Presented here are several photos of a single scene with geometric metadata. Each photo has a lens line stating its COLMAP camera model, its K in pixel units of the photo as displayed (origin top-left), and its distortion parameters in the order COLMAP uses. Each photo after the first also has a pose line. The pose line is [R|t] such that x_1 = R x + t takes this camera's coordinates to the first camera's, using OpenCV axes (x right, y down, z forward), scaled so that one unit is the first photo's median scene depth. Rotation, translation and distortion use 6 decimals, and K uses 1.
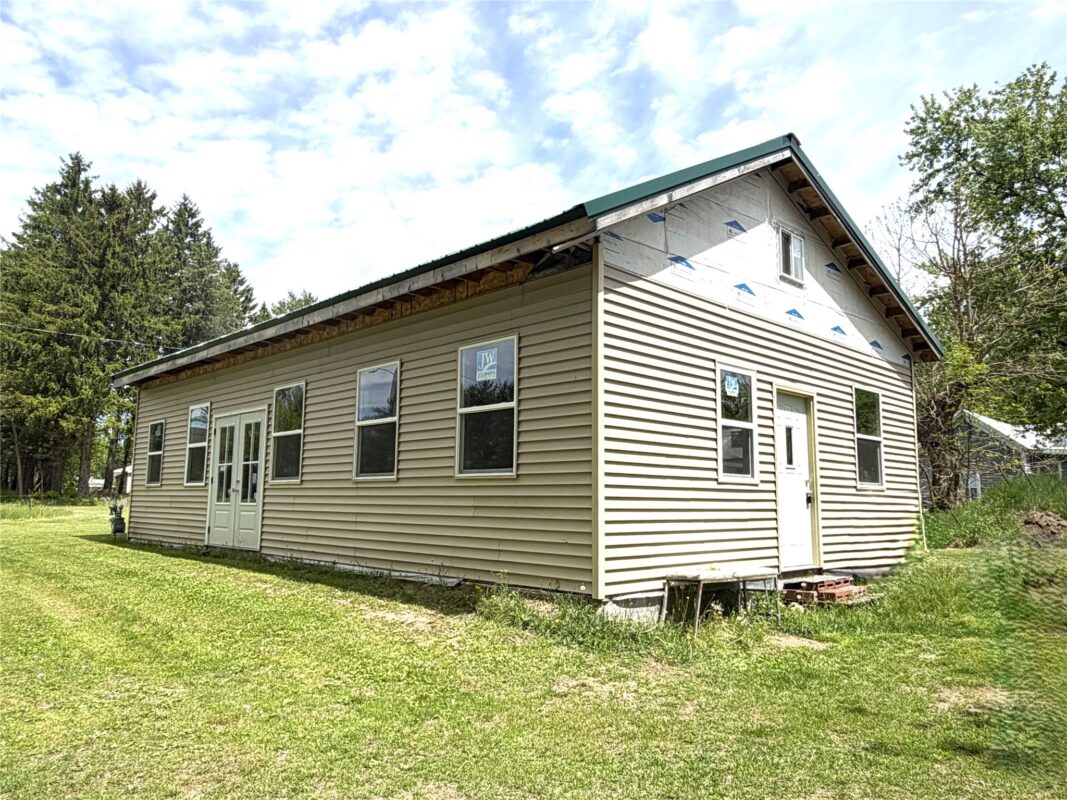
lens RADIAL K [[766.1, 0, 532.4], [0, 766.1, 401.9], [0, 0, 1]] dist [-0.006814, -0.001040]
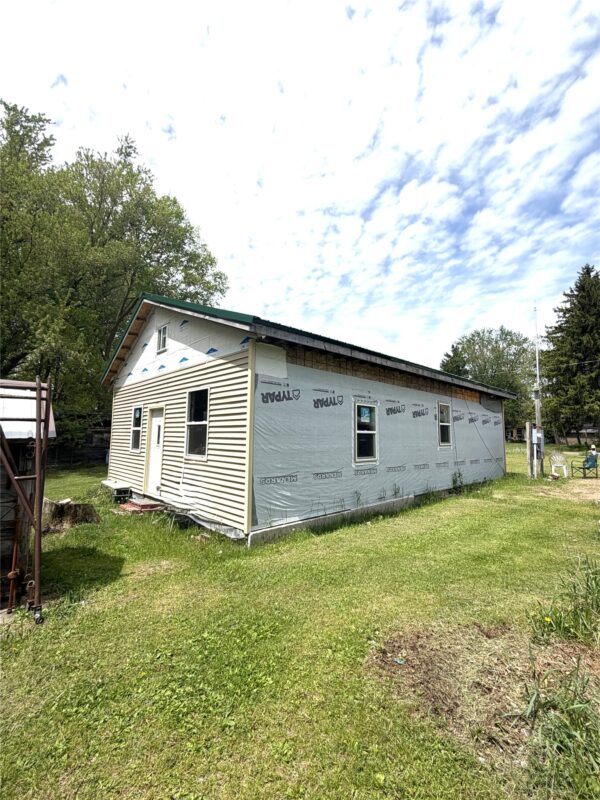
lens RADIAL K [[346.9, 0, 300.3], [0, 346.9, 399.2], [0, 0, 1]] dist [-0.000401, -0.000007]
pose [[-0.009789, -0.117060, -0.993077, 1.106664], [0.118673, 0.985970, -0.117392, 0.103356], [0.992885, -0.119000, 0.004241, 1.217064]]
